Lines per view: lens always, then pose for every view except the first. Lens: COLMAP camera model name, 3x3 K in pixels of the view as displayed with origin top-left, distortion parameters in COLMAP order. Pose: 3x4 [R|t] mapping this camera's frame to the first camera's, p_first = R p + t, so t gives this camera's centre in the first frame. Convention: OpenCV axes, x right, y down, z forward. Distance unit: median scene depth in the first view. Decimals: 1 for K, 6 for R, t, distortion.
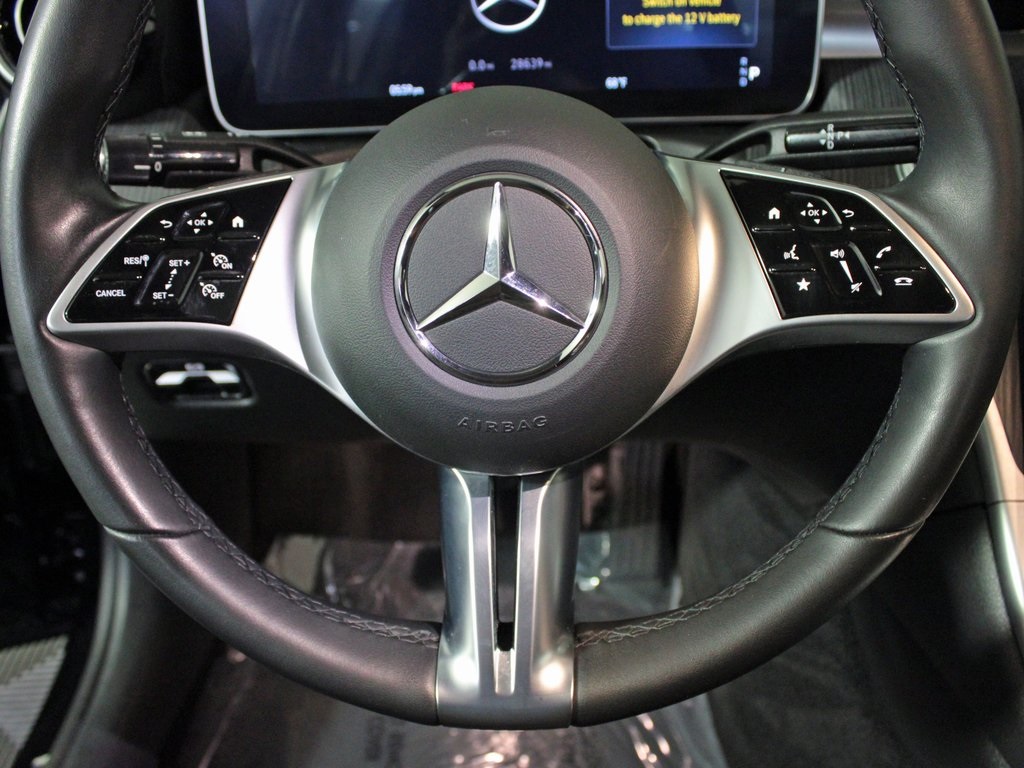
lens RADIAL K [[955.9, 0, 512.0], [0, 955.9, 384.0], [0, 0, 1]] dist [-0.118835, 0.021079]
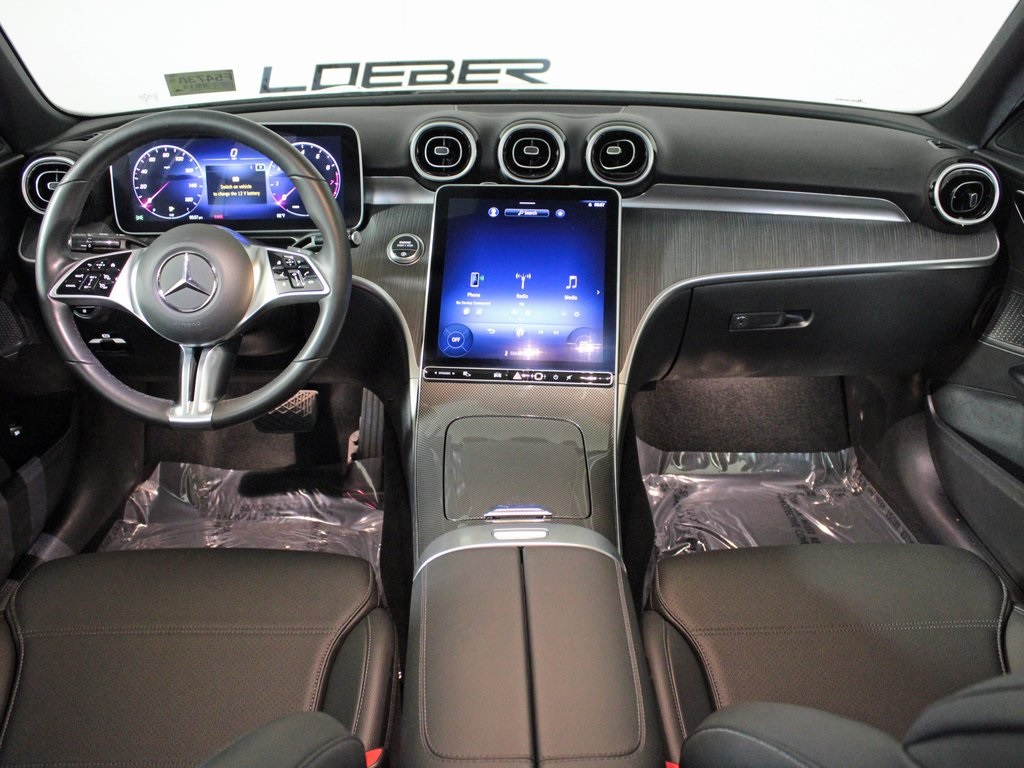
lens RADIAL K [[955.9, 0, 512.0], [0, 955.9, 384.0], [0, 0, 1]] dist [-0.118835, 0.021079]
pose [[0.998902, 0.013997, 0.044700, 0.898847], [-0.009980, 0.995994, -0.088864, 0.483957], [-0.045765, 0.088321, 0.995040, -2.106130]]
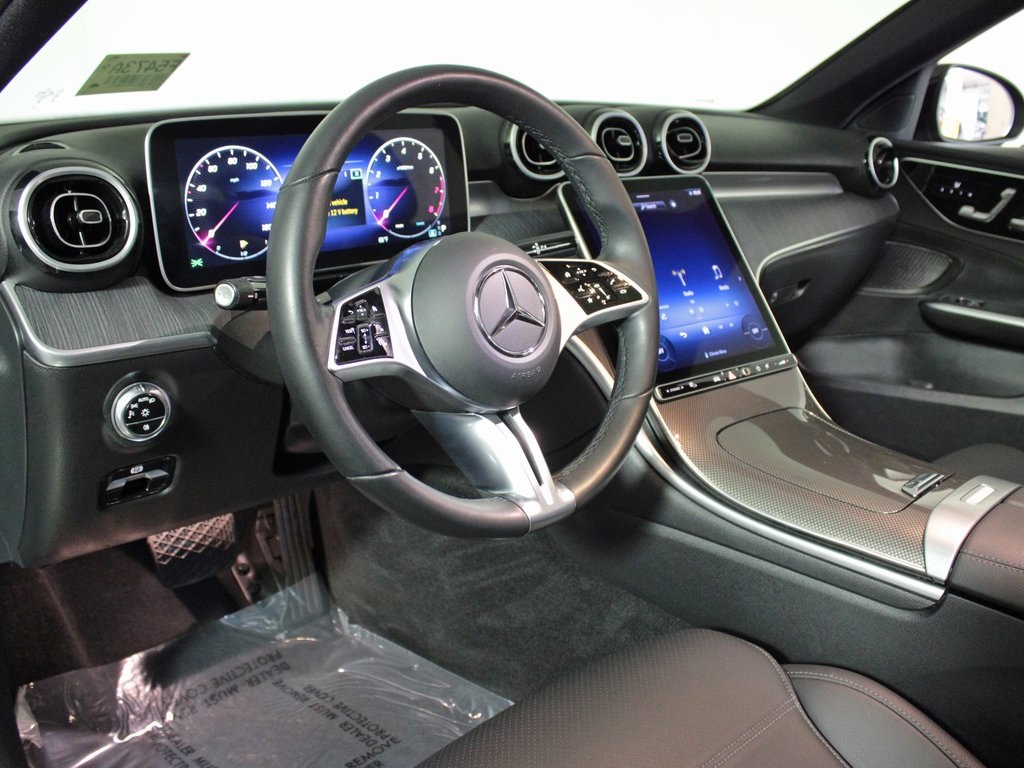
lens RADIAL K [[955.9, 0, 512.0], [0, 955.9, 384.0], [0, 0, 1]] dist [-0.118835, 0.021079]
pose [[0.725283, -0.171121, 0.666845, -1.395983], [0.290118, 0.954381, -0.070636, 0.200663], [-0.624336, 0.244694, 0.741842, -0.601581]]
